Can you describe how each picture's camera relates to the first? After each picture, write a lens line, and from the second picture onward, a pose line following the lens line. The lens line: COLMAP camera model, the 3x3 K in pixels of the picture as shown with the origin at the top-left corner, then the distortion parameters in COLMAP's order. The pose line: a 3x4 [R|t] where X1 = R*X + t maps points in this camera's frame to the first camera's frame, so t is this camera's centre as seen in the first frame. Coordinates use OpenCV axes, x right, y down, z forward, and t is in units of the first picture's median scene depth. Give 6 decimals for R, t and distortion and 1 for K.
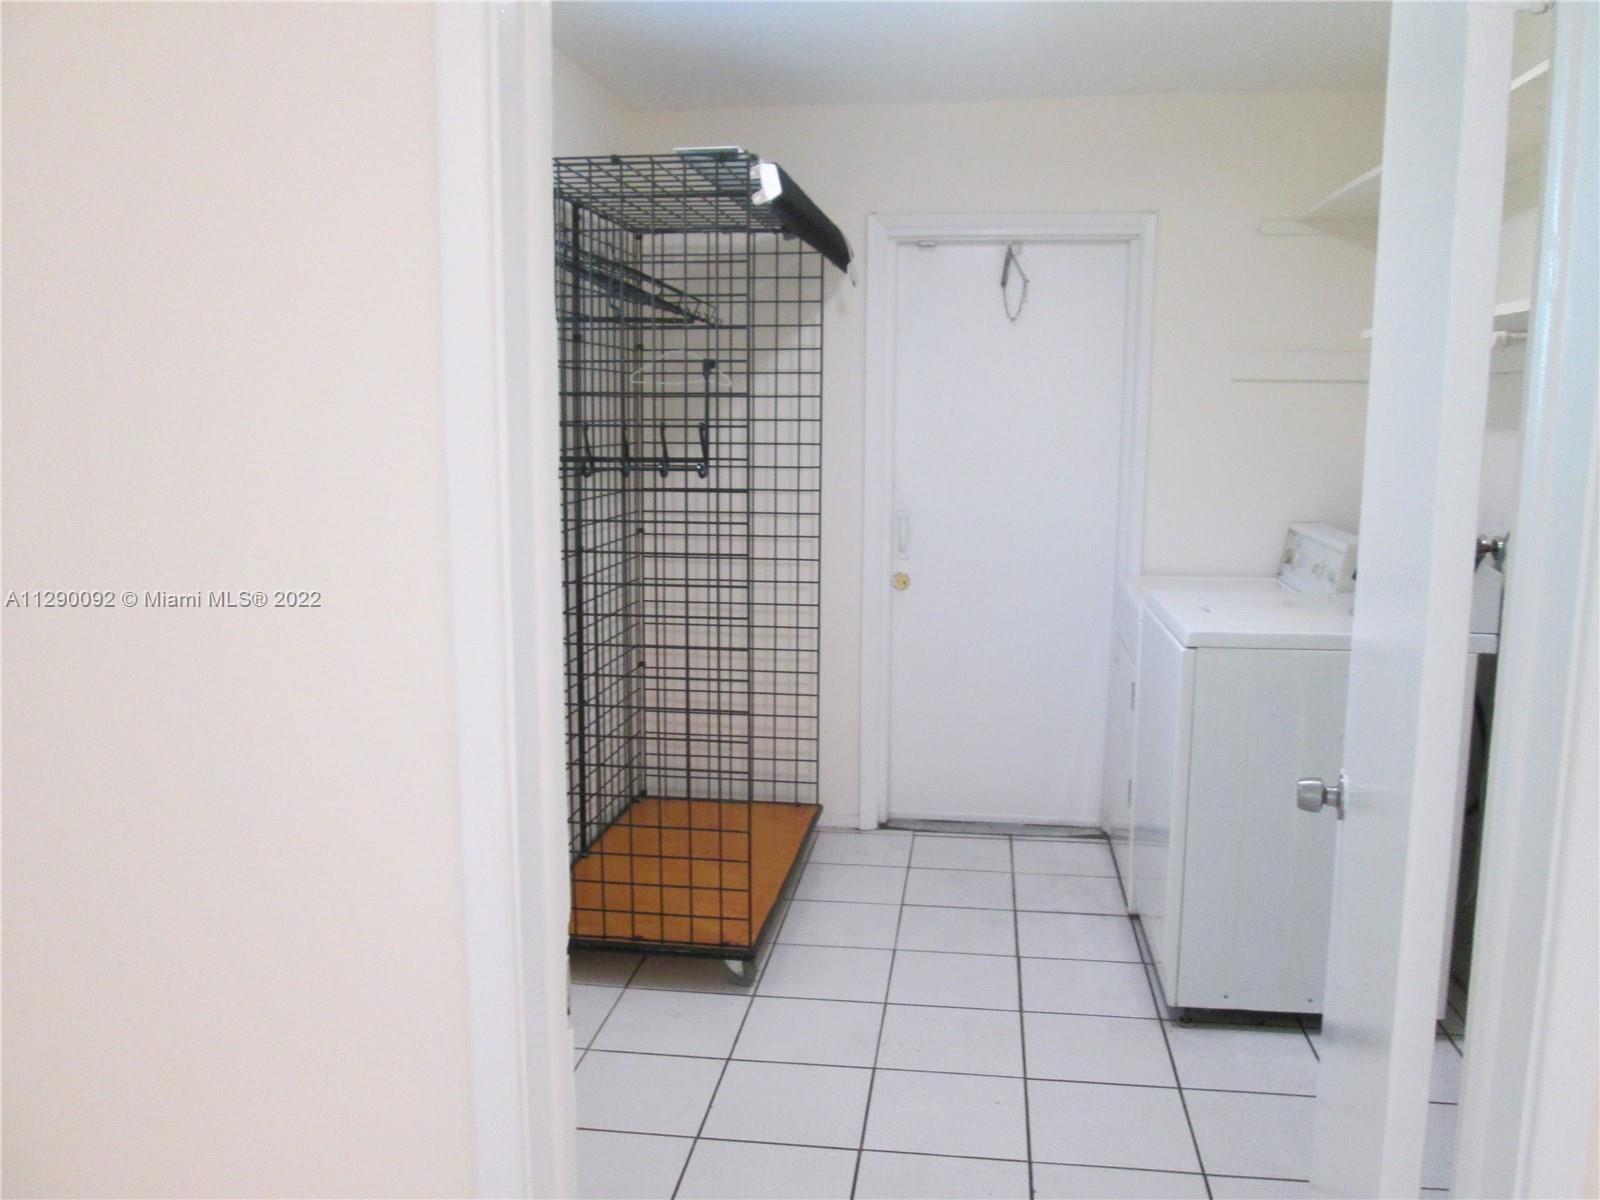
lens RADIAL K [[1327.3, 0, 808.9], [0, 1327.3, 598.5], [0, 0, 1]] dist [-0.043322, 0.011548]
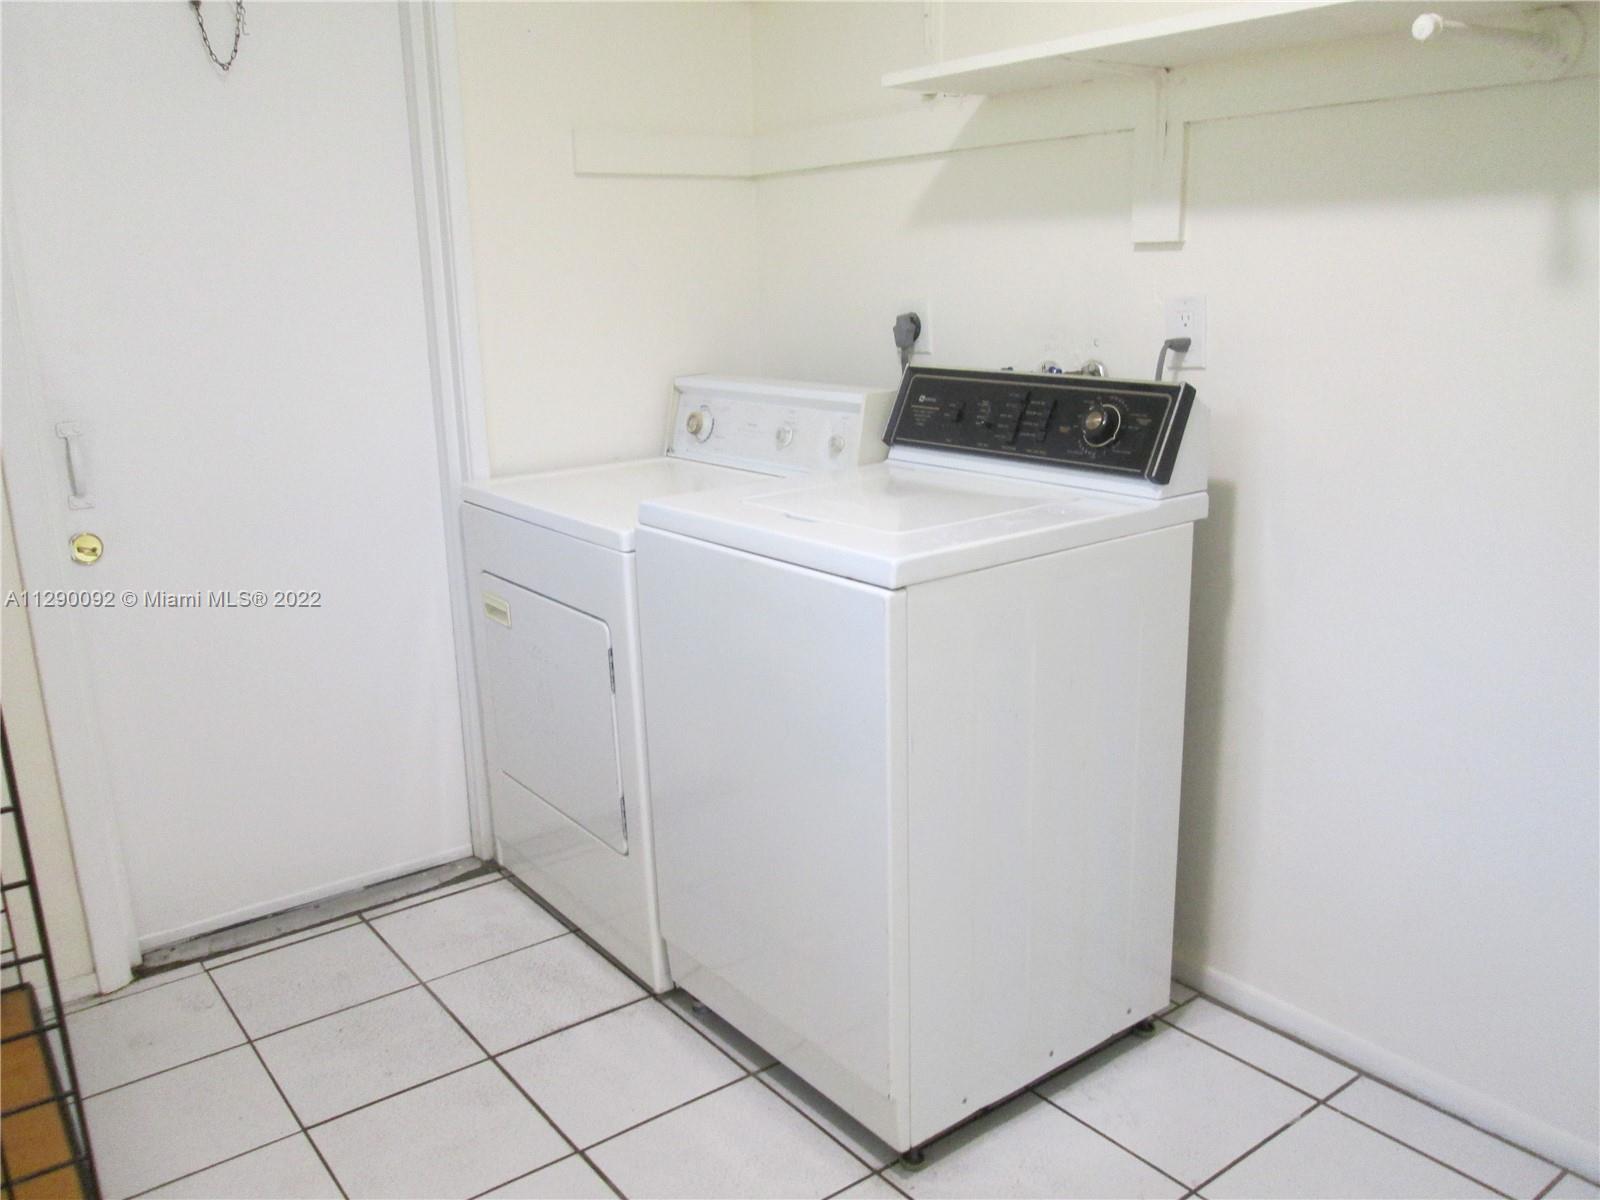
lens RADIAL K [[1327.3, 0, 785.8], [0, 1327.3, 611.9], [0, 0, 1]] dist [-0.043322, 0.011548]
pose [[0.713968, -0.203243, 0.670032, -0.096313], [0.132927, 0.978886, 0.155286, -0.033947], [-0.687445, -0.021804, 0.725909, 0.402450]]
